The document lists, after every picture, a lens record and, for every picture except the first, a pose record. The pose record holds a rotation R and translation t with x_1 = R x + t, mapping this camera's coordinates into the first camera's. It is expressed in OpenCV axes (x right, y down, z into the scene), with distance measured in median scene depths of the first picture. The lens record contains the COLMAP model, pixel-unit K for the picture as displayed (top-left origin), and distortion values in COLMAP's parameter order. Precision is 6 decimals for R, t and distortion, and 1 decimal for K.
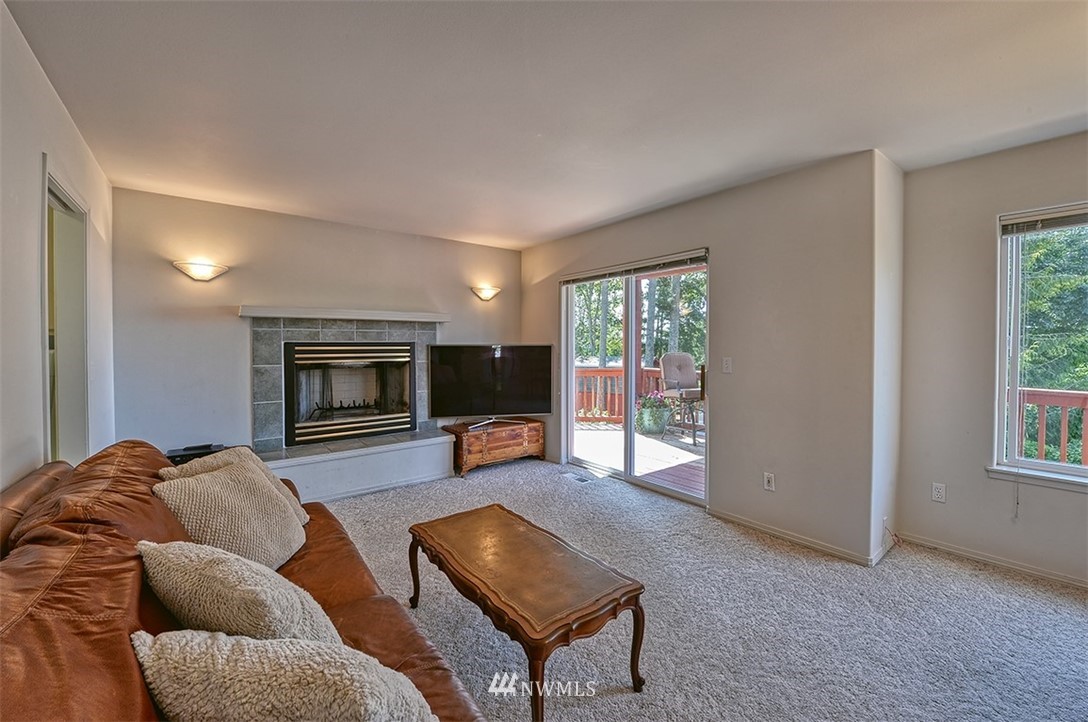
lens RADIAL K [[428.3, 0, 546.0], [0, 428.3, 349.0], [0, 0, 1]] dist [-0.012489, -0.000147]
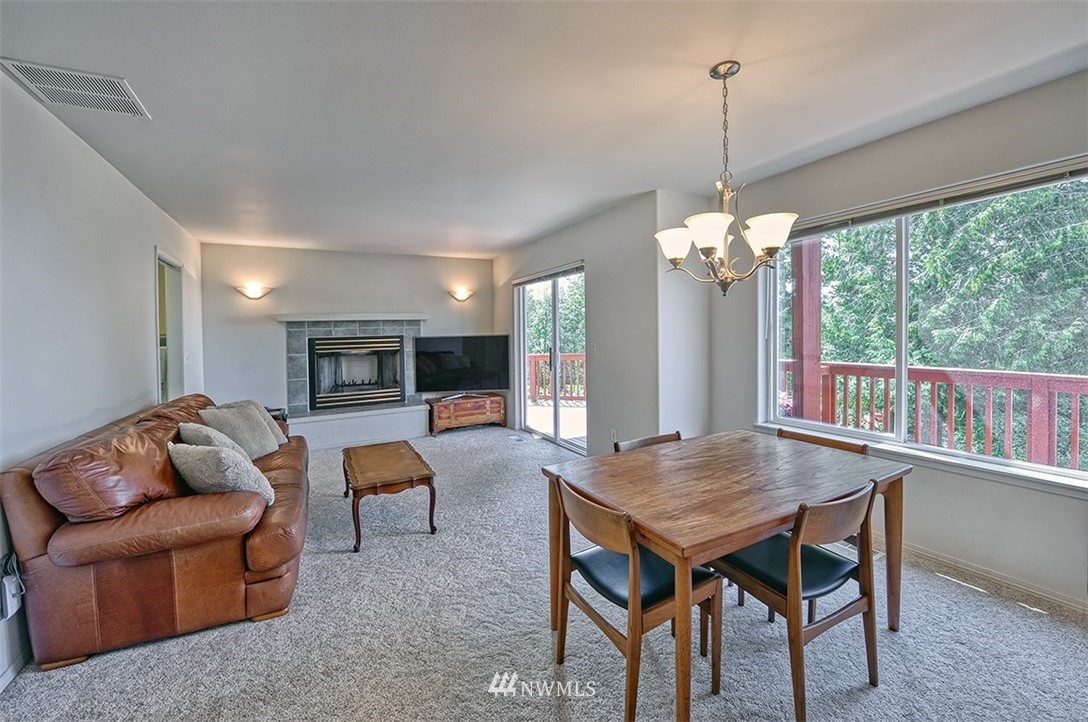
lens RADIAL K [[445.3, 0, 544.8], [0, 445.3, 331.4], [0, 0, 1]] dist [0.000179, 0.000033]
pose [[0.980824, -0.024017, -0.193409, 0.409319], [0.022121, 0.999684, -0.011954, -0.002272], [0.193635, 0.007446, 0.981045, -0.286458]]
